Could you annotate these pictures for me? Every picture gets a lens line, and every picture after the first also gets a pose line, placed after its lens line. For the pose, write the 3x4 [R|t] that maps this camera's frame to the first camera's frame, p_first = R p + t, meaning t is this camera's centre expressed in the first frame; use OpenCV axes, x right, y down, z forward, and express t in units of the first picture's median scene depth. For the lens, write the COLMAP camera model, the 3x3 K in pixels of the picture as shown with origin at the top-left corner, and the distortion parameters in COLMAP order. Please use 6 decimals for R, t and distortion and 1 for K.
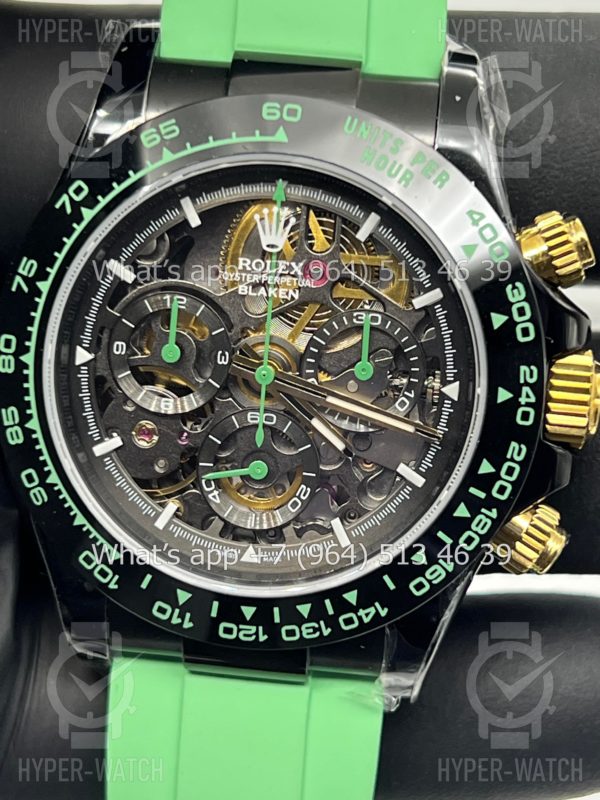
lens RADIAL K [[1937.8, 0, 300.0], [0, 1937.8, 400.0], [0, 0, 1]] dist [0.275592, -0.628874]
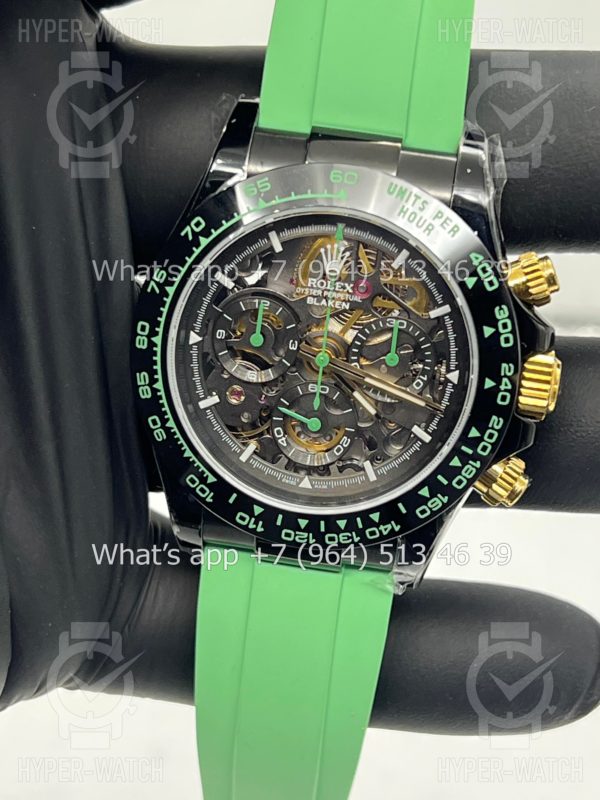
lens RADIAL K [[1937.8, 0, 300.0], [0, 1937.8, 400.0], [0, 0, 1]] dist [0.275592, -0.628874]
pose [[0.998794, 0.048339, -0.008574, -0.020831], [-0.047341, 0.994585, 0.092512, -0.113644], [0.012999, -0.091995, 0.995675, -0.416441]]
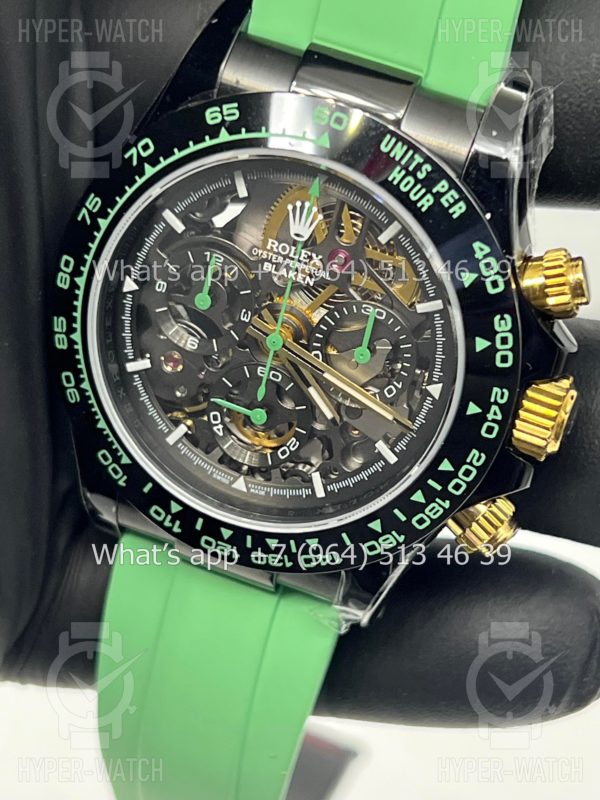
lens RADIAL K [[1937.8, 0, 300.0], [0, 1937.8, 400.0], [0, 0, 1]] dist [0.275592, -0.628874]
pose [[0.965110, 0.220400, -0.141371, 0.162055], [-0.186761, 0.957841, 0.218316, -0.228199], [0.183528, -0.184296, 0.965584, -0.094826]]
